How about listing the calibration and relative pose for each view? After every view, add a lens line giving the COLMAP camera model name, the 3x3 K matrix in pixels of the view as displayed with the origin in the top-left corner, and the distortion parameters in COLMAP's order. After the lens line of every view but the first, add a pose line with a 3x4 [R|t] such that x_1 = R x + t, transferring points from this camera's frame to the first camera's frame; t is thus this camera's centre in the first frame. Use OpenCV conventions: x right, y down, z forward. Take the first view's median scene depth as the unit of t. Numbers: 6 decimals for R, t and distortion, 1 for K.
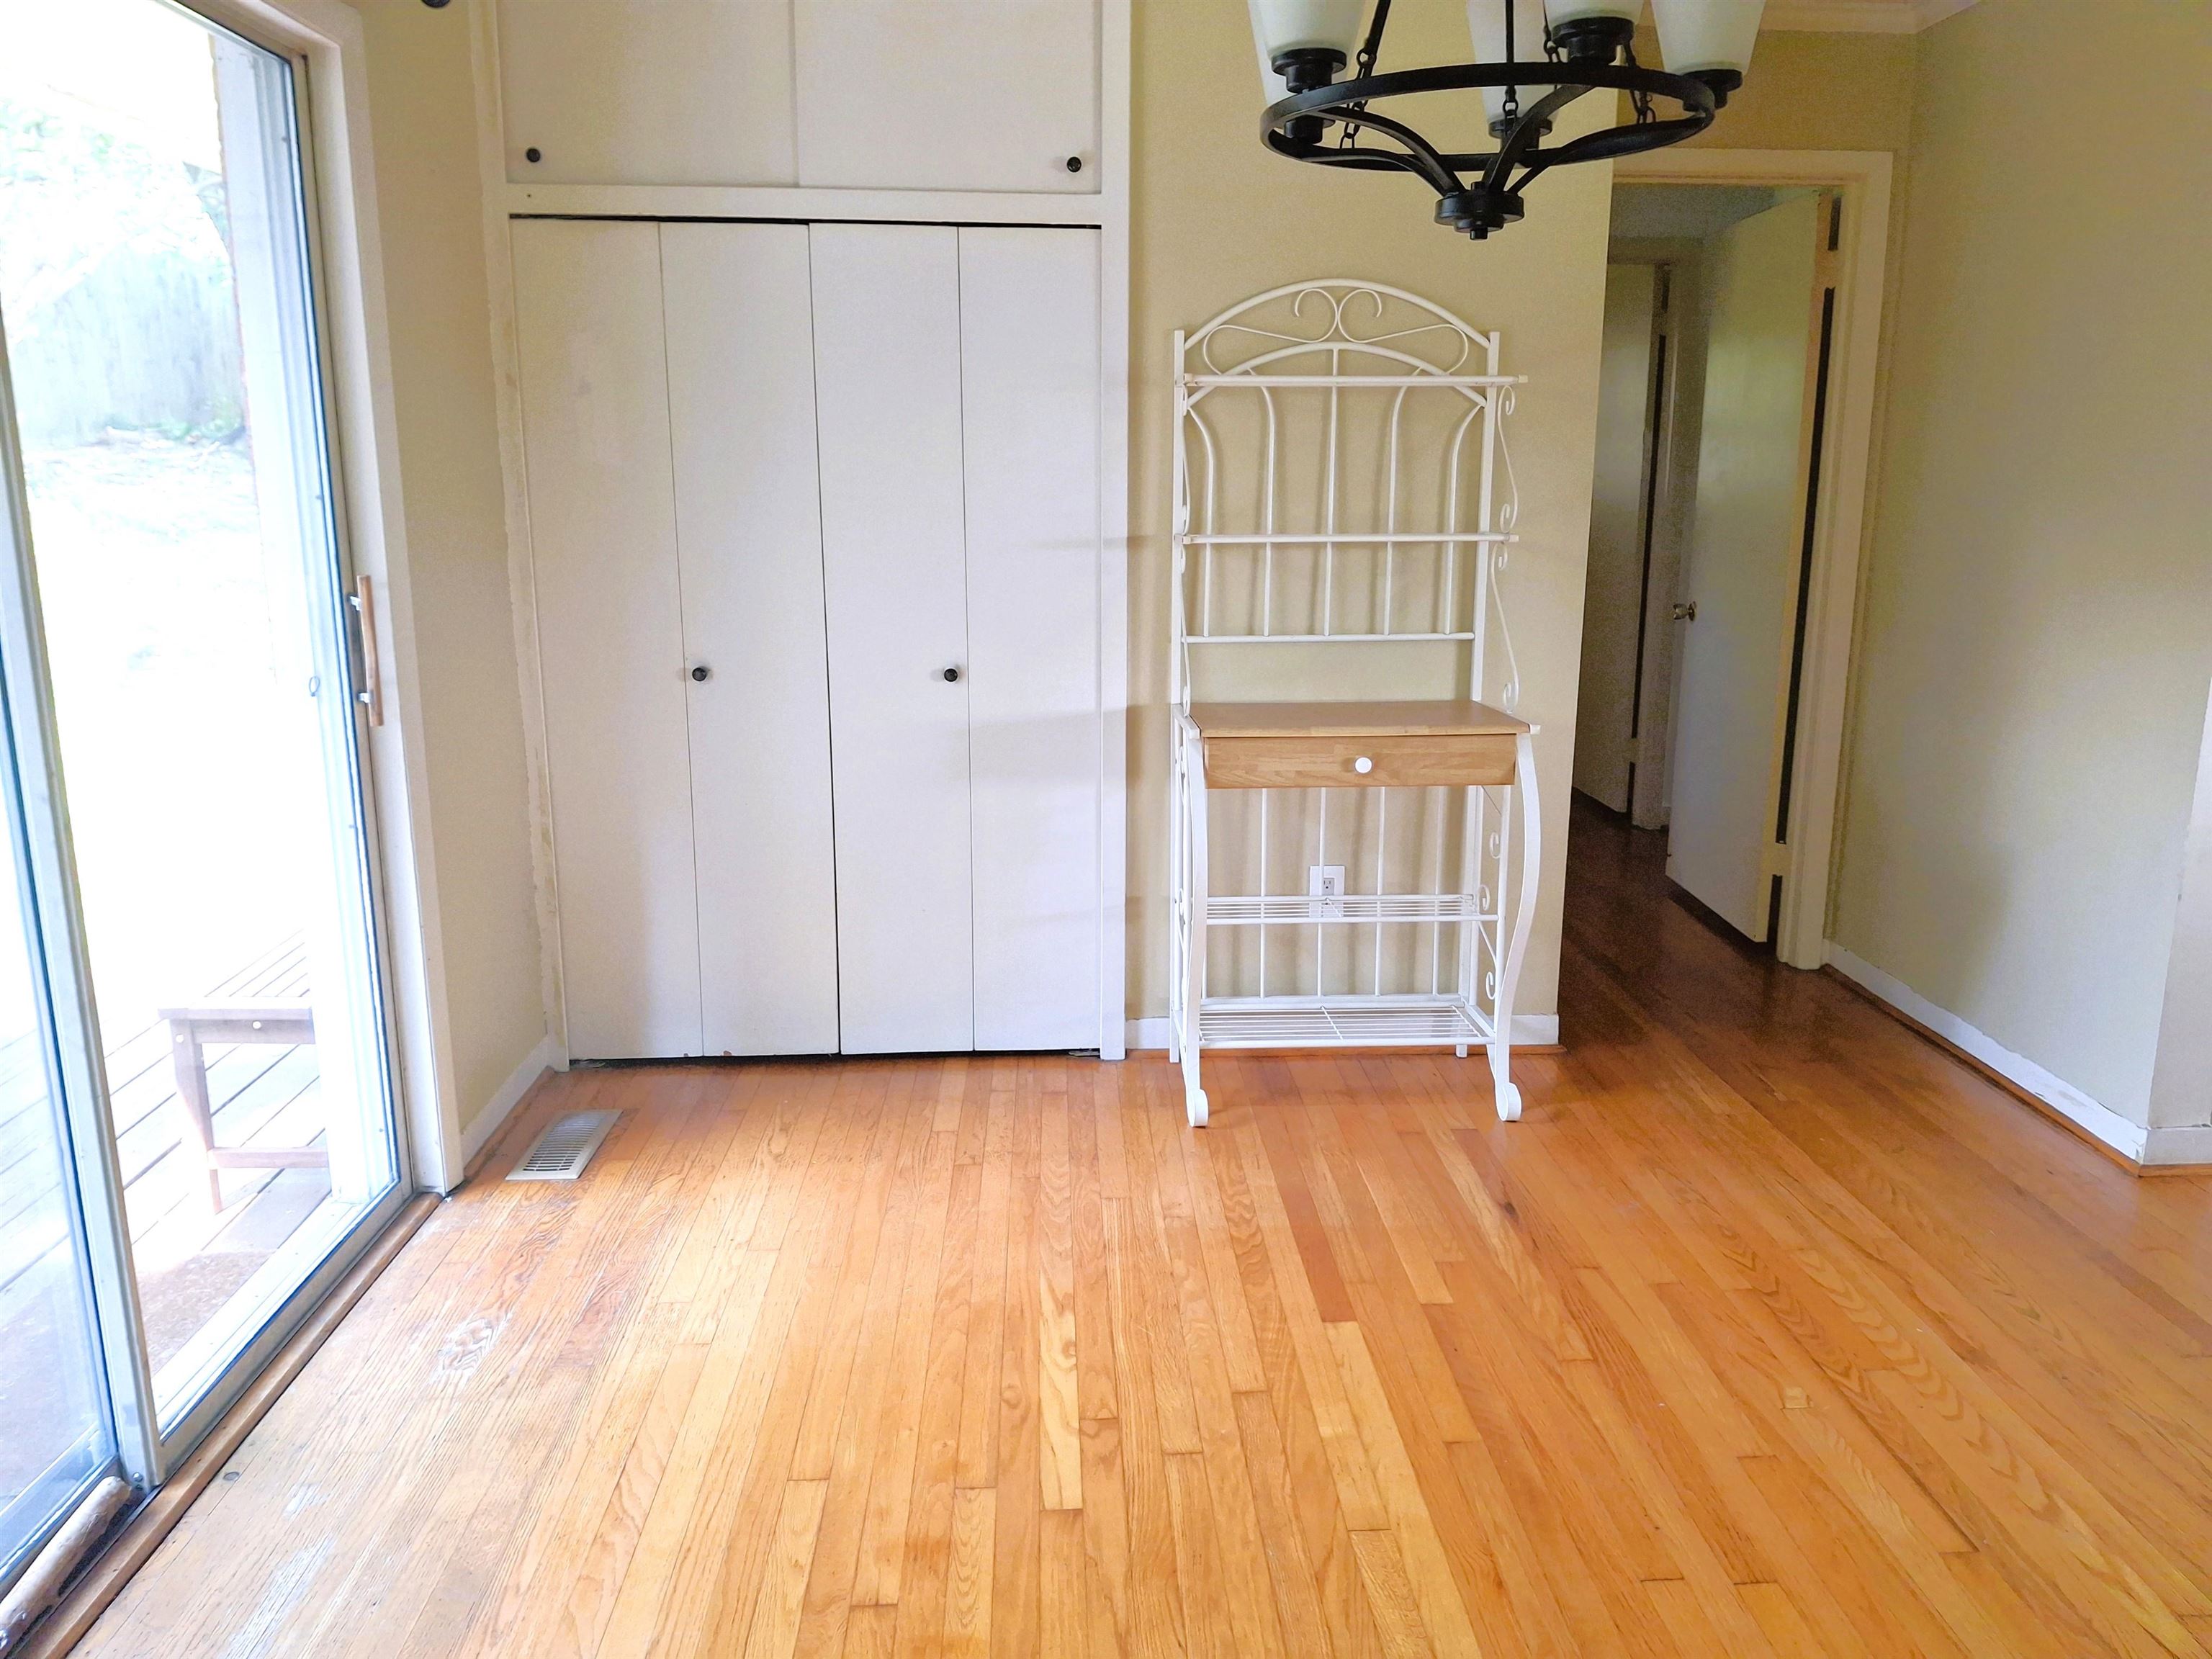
lens RADIAL K [[1636.6, 0, 1107.6], [0, 1636.6, 825.7], [0, 0, 1]] dist [0.026422, -0.014456]
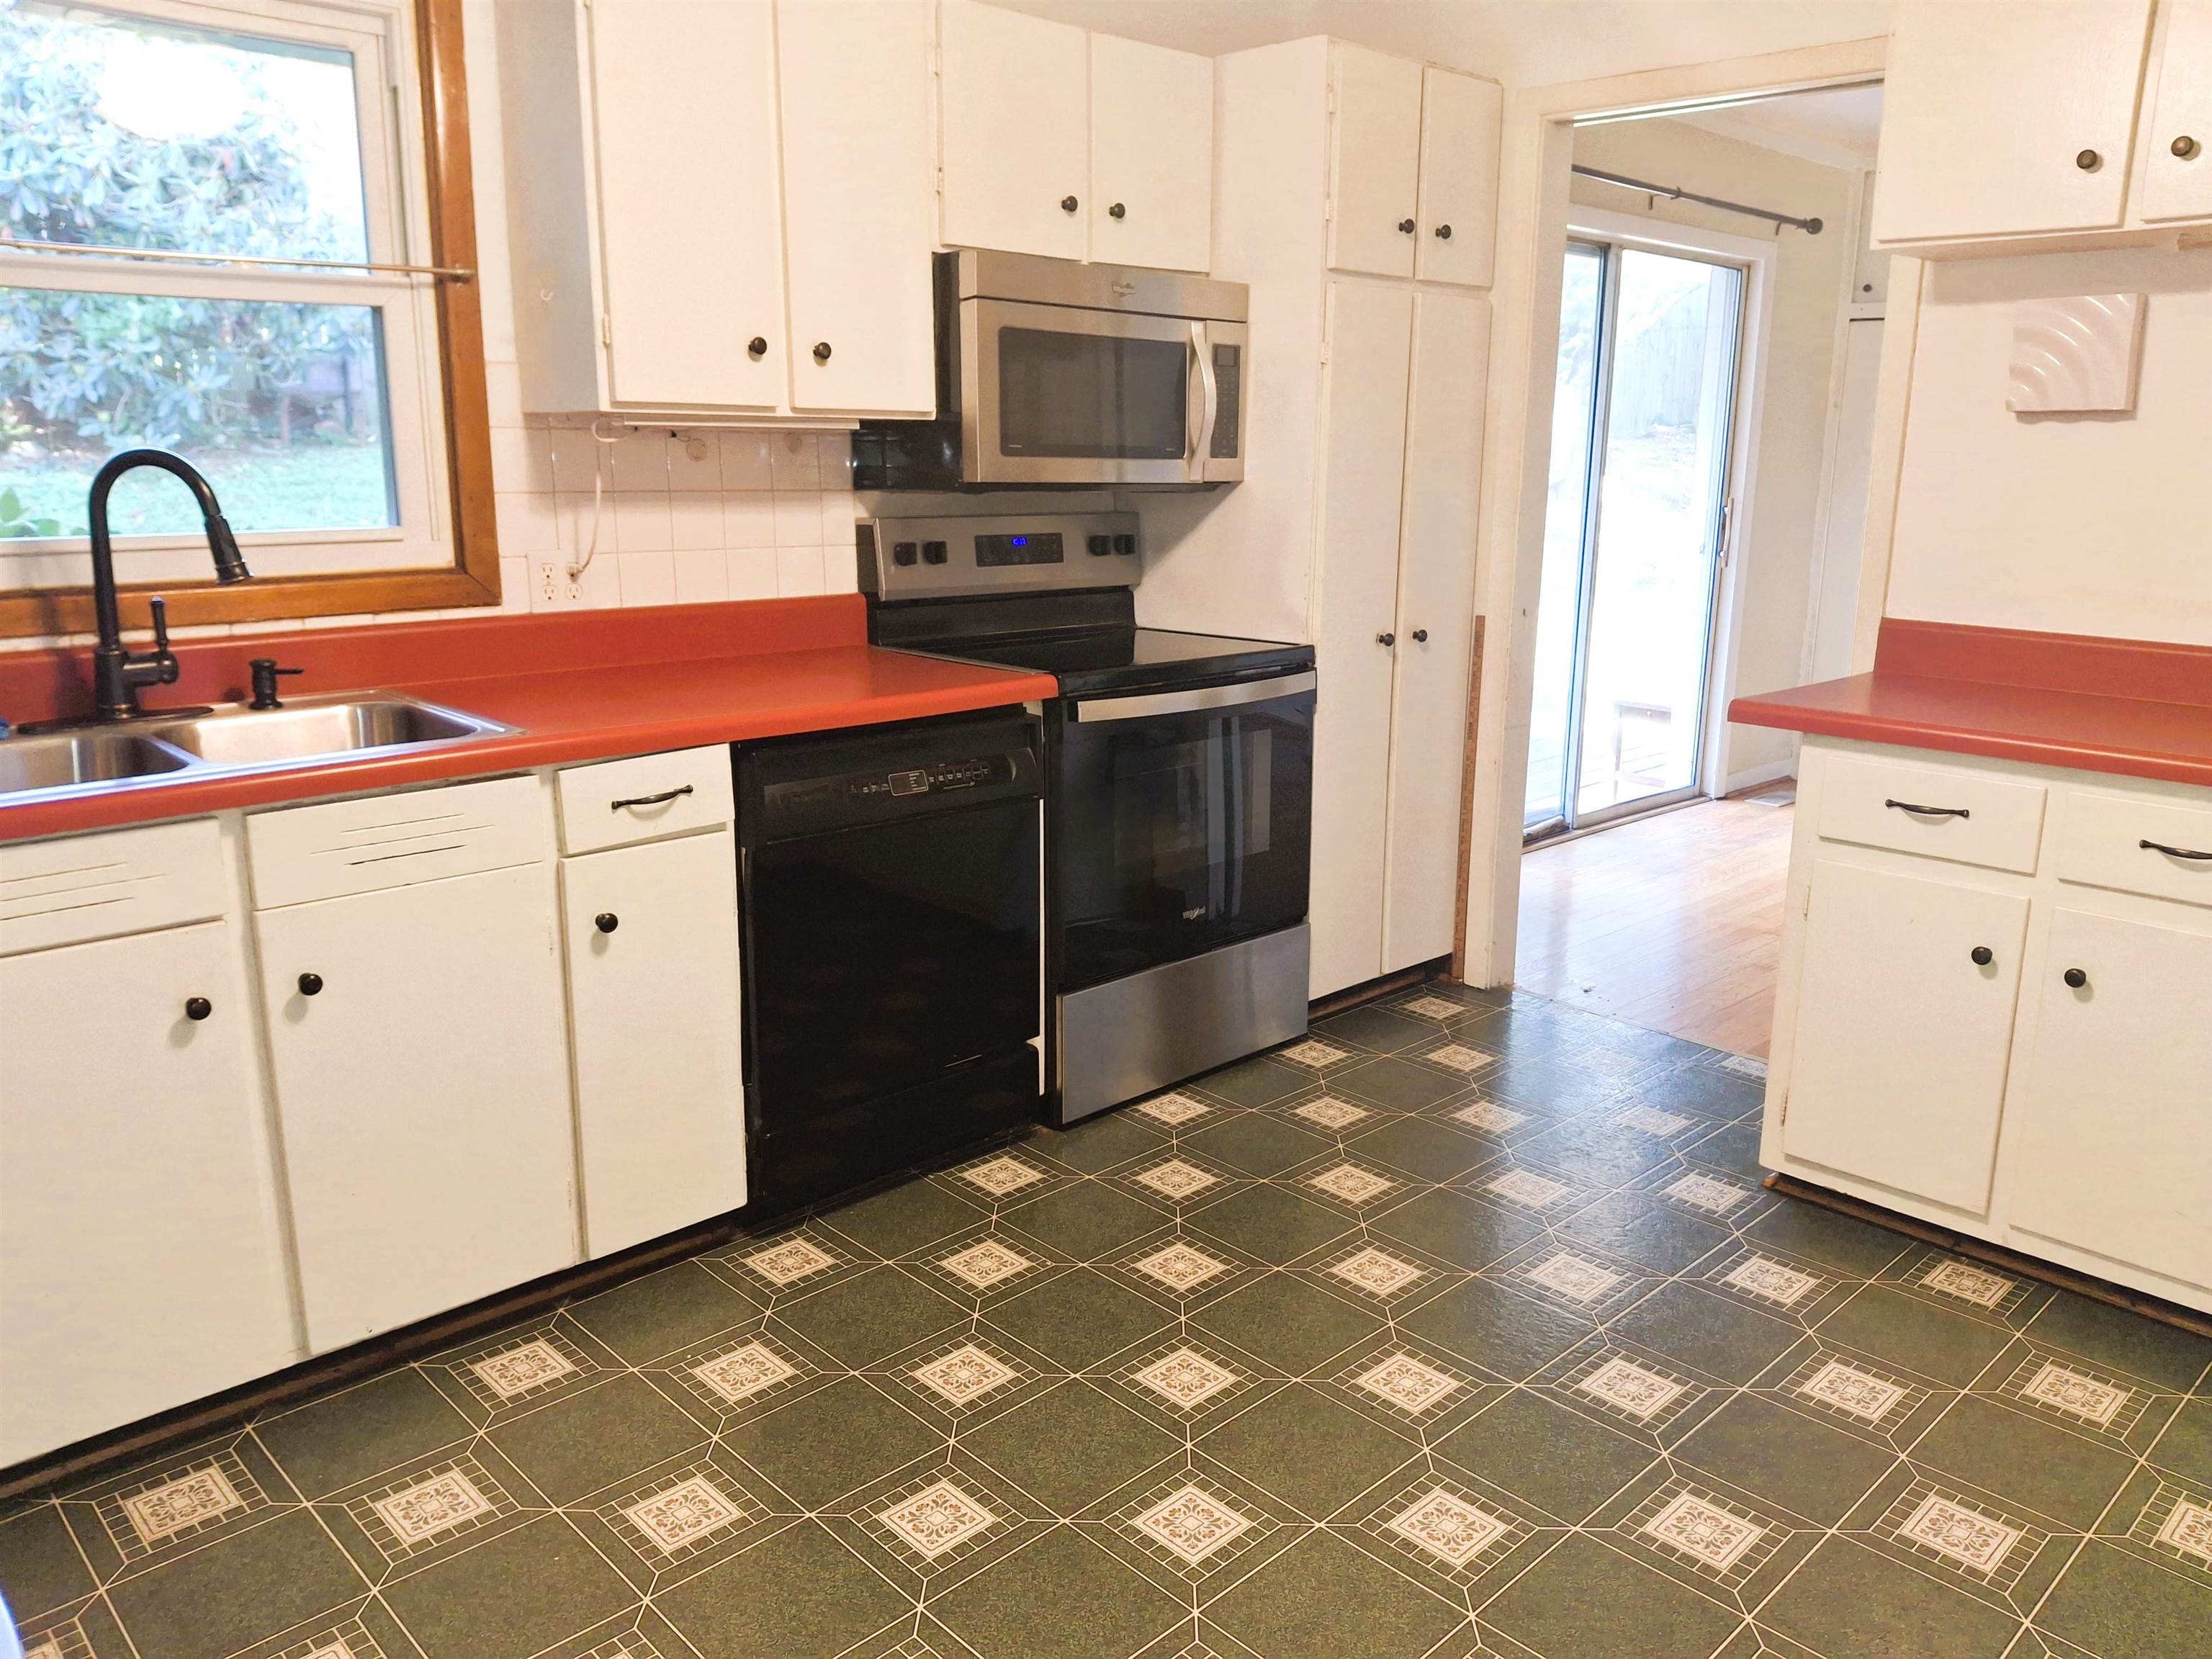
lens RADIAL K [[1636.6, 0, 1109.9], [0, 1636.6, 825.0], [0, 0, 1]] dist [0.026422, -0.014456]
pose [[0.662436, 0.174811, -0.728436, 0.533702], [-0.171601, 0.981946, 0.079596, 0.194640], [0.729199, 0.072273, 0.680474, -0.845335]]
